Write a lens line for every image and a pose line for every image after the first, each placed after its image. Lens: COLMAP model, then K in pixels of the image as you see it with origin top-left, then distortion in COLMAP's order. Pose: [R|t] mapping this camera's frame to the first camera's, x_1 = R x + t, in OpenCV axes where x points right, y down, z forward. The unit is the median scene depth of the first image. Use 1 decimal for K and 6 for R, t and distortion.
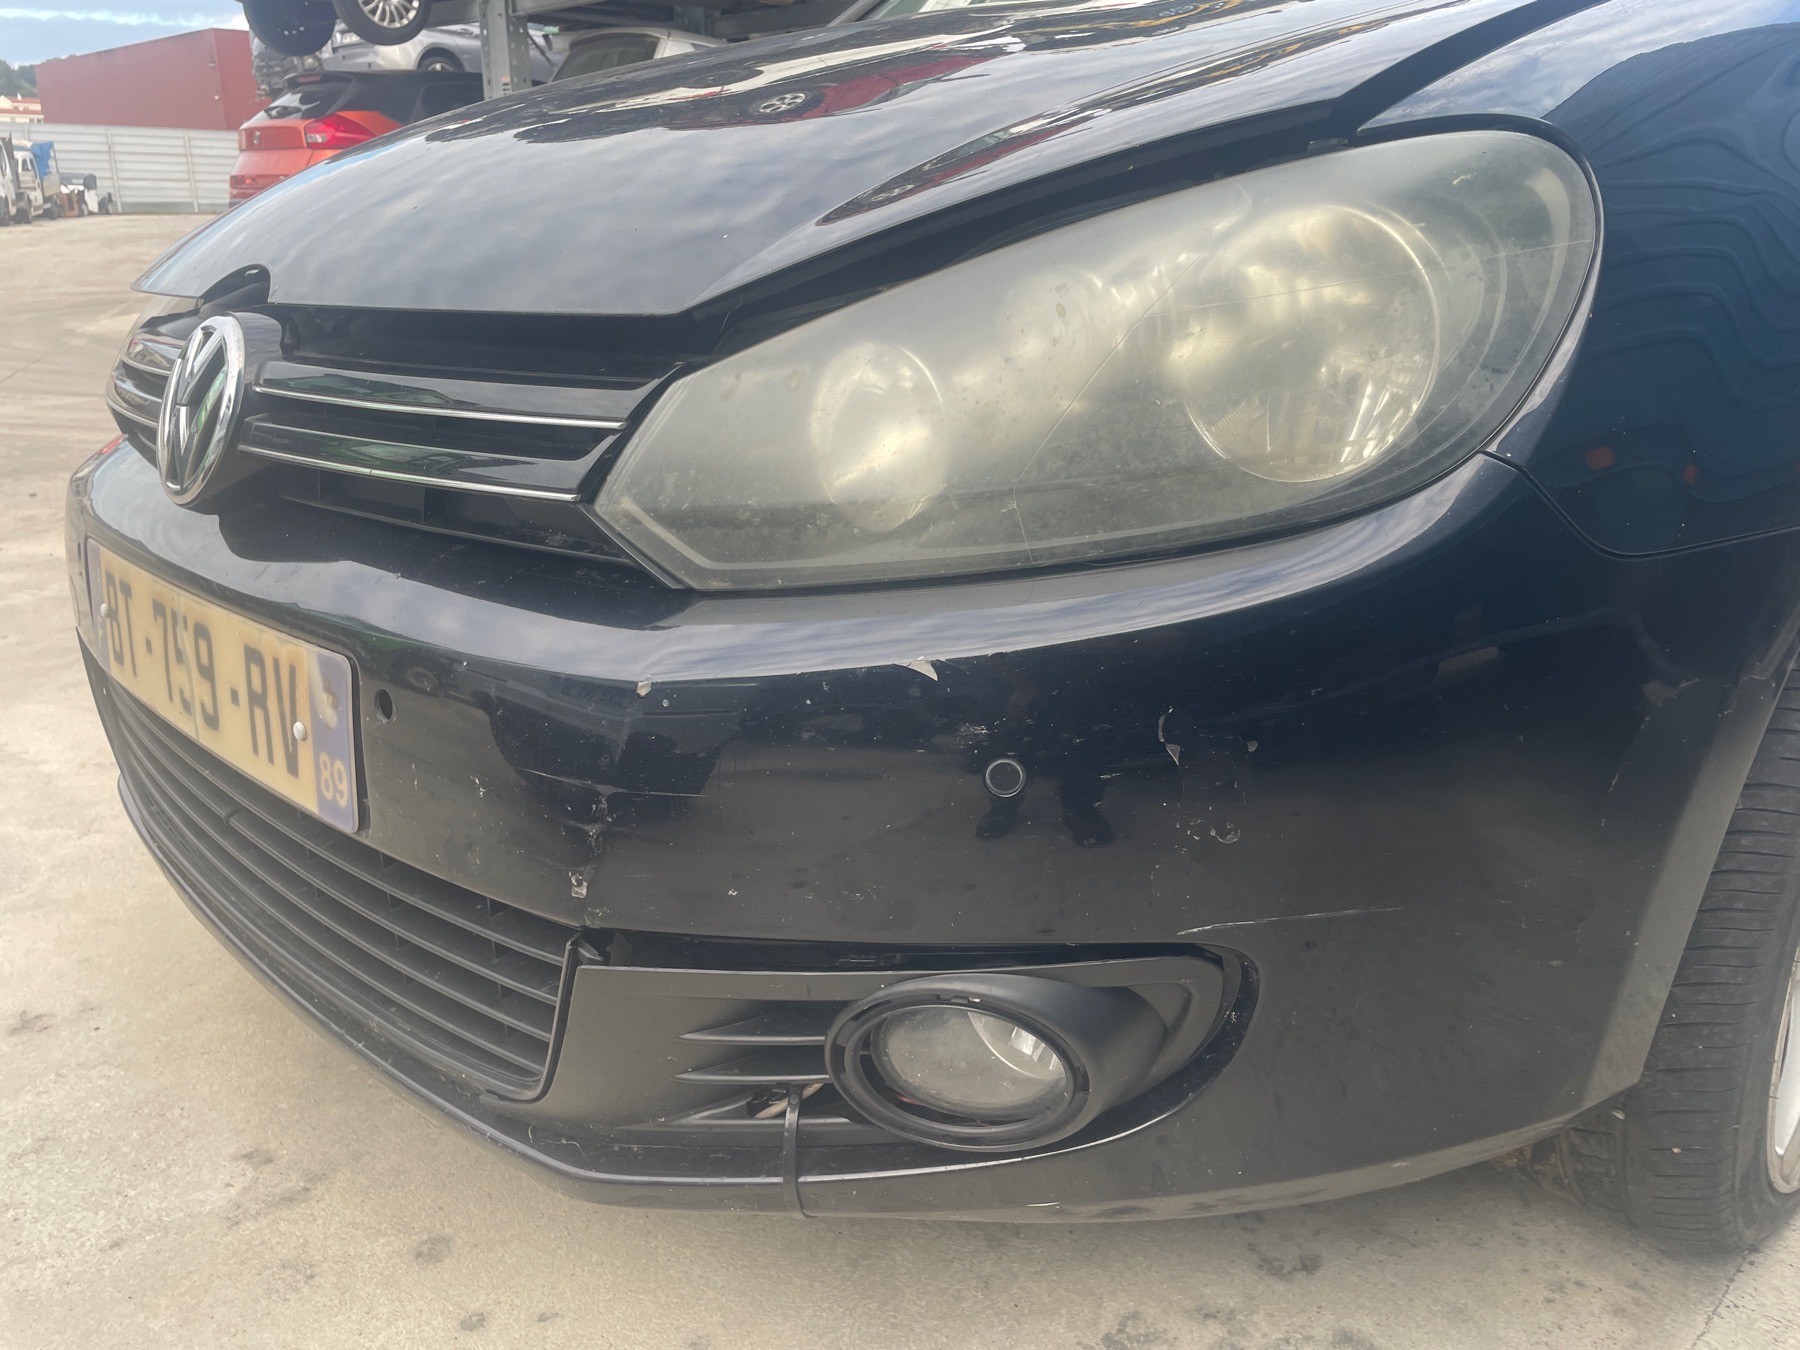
lens RADIAL K [[1333.9, 0, 898.5], [0, 1333.9, 687.5], [0, 0, 1]] dist [0.085681, -0.108462]
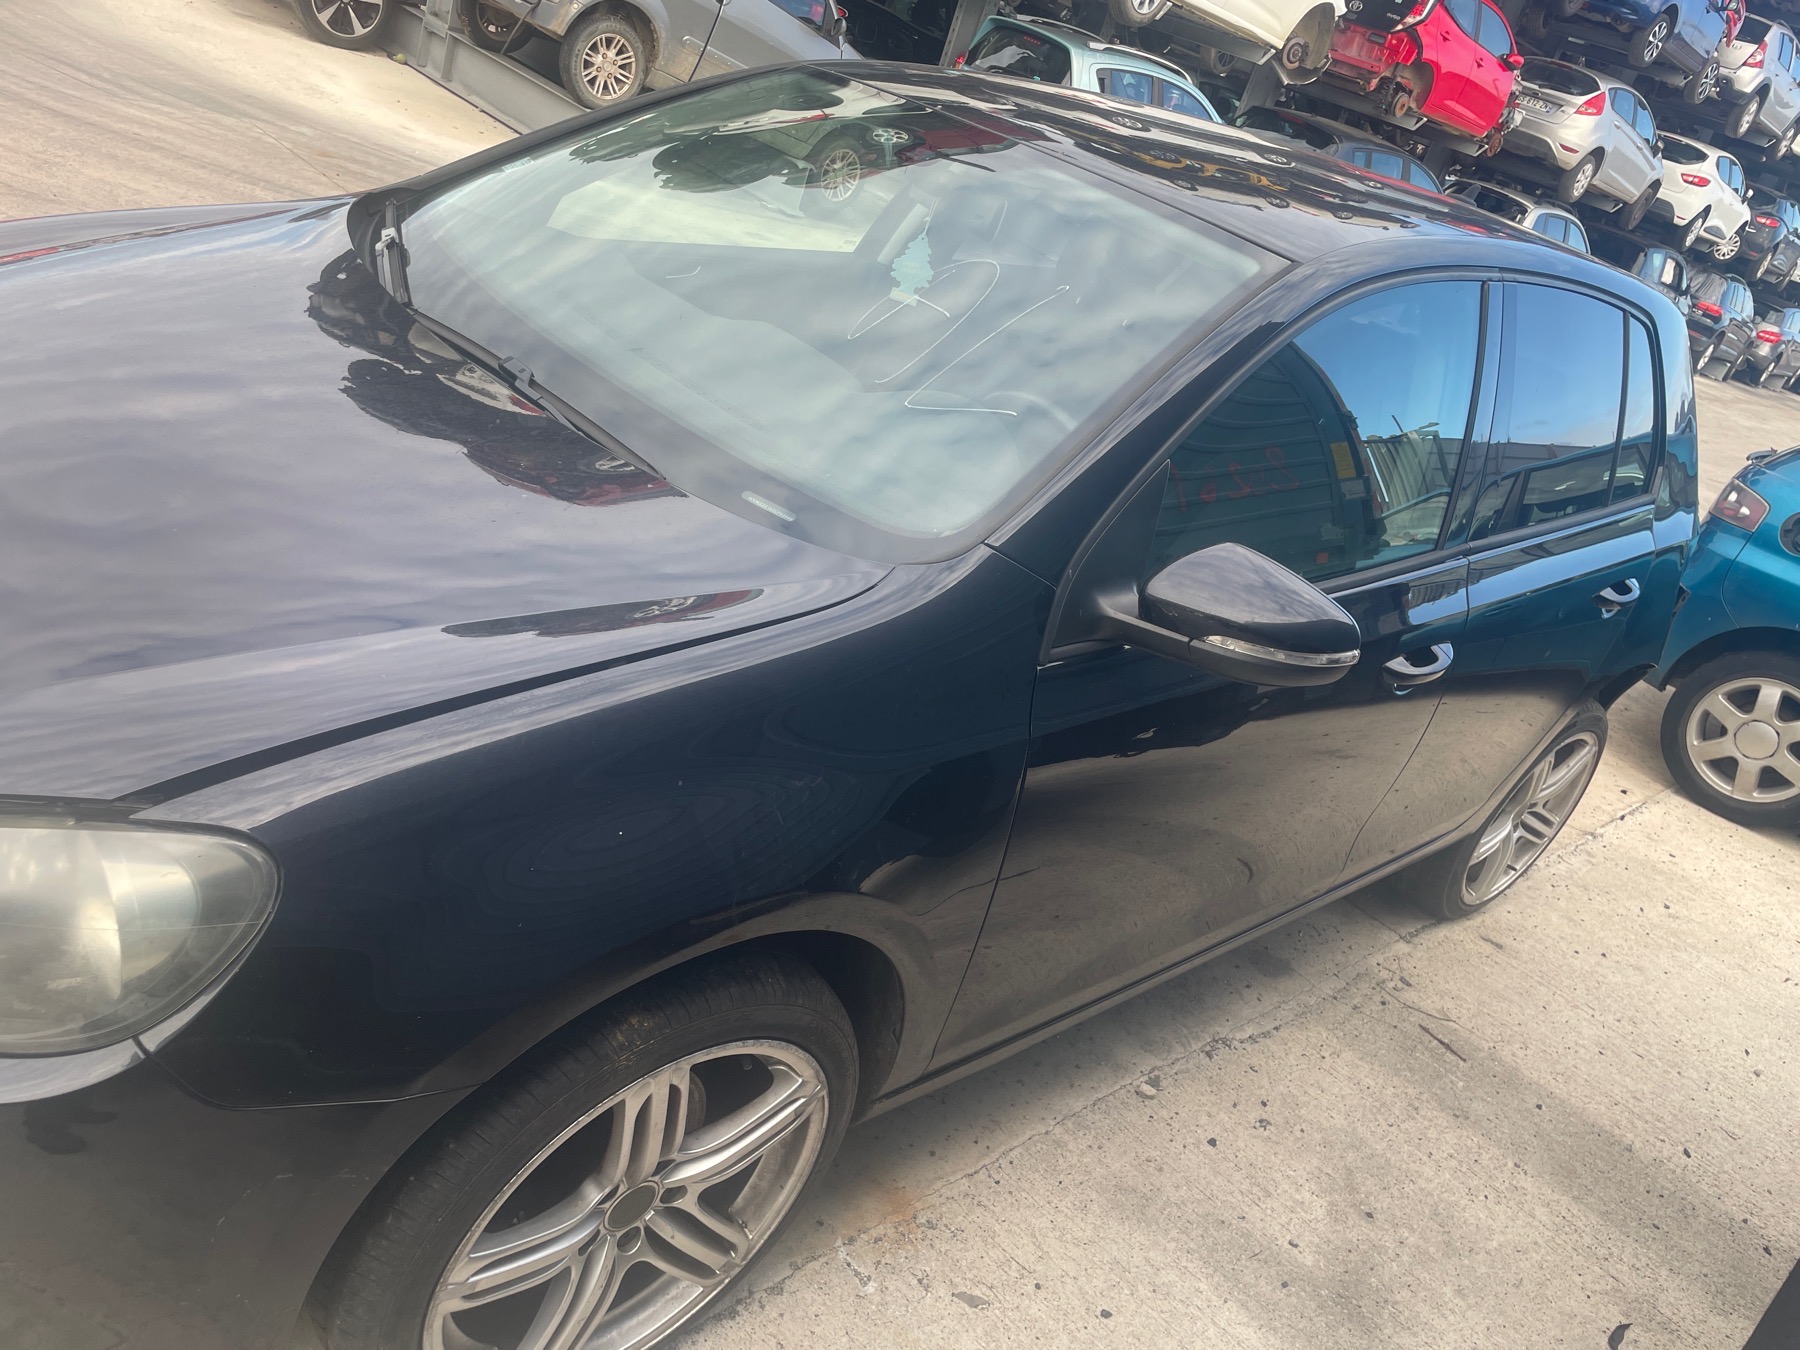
lens RADIAL K [[1337.6, 0, 906.9], [0, 1337.6, 690.1], [0, 0, 1]] dist [0.081768, -0.101162]
pose [[0.951587, 0.287974, 0.107488, 0.751371], [-0.299525, 0.947277, 0.113802, -0.762270], [-0.069049, -0.140488, 0.987672, -0.455948]]
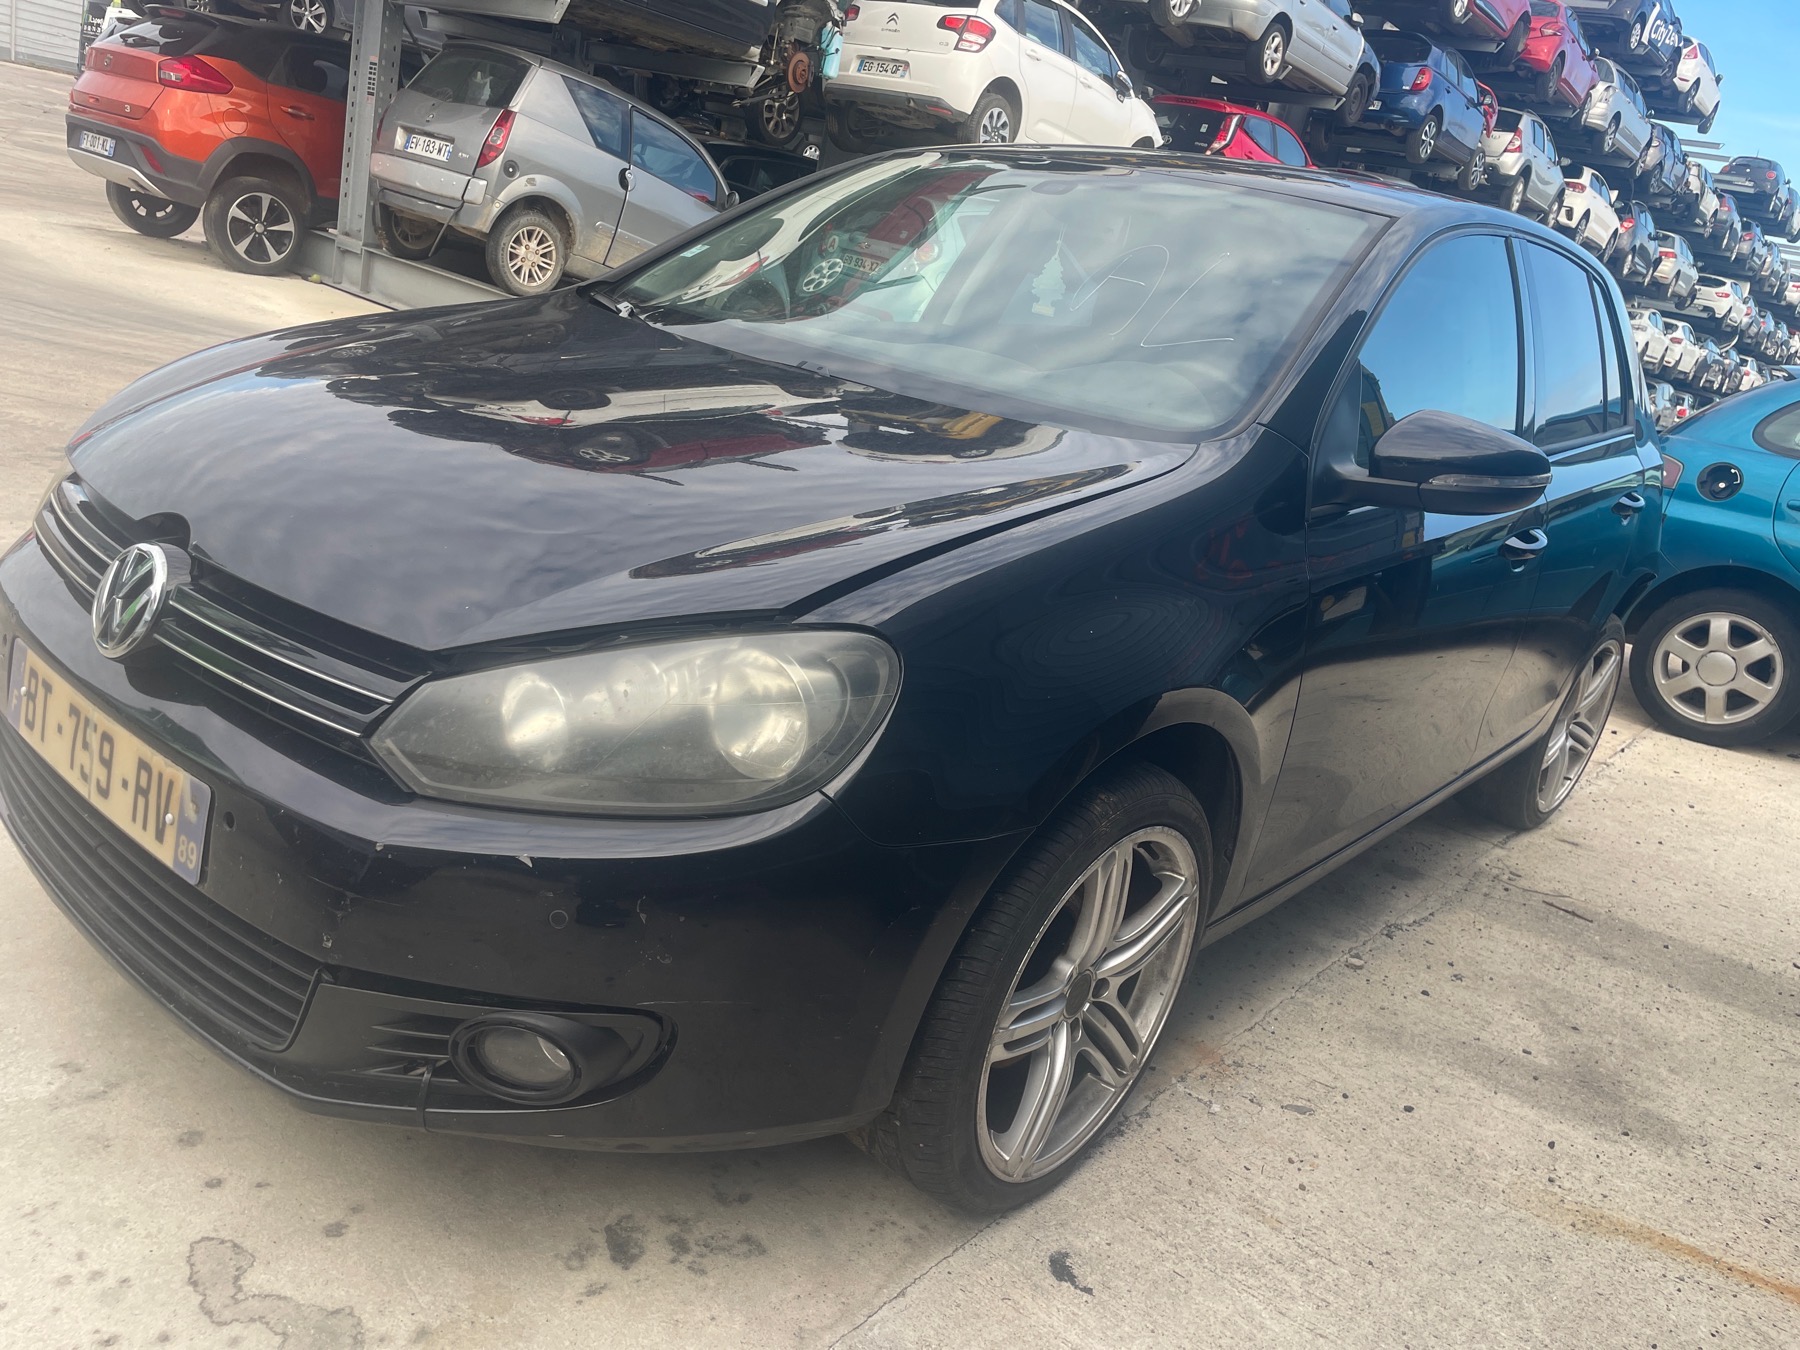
lens RADIAL K [[1333.9, 0, 898.5], [0, 1333.9, 687.5], [0, 0, 1]] dist [0.085681, -0.108462]
pose [[0.976063, 0.155514, 0.152040, 0.157224], [-0.154793, 0.987807, -0.016638, -0.233191], [-0.152774, -0.007295, 0.988234, -0.780968]]
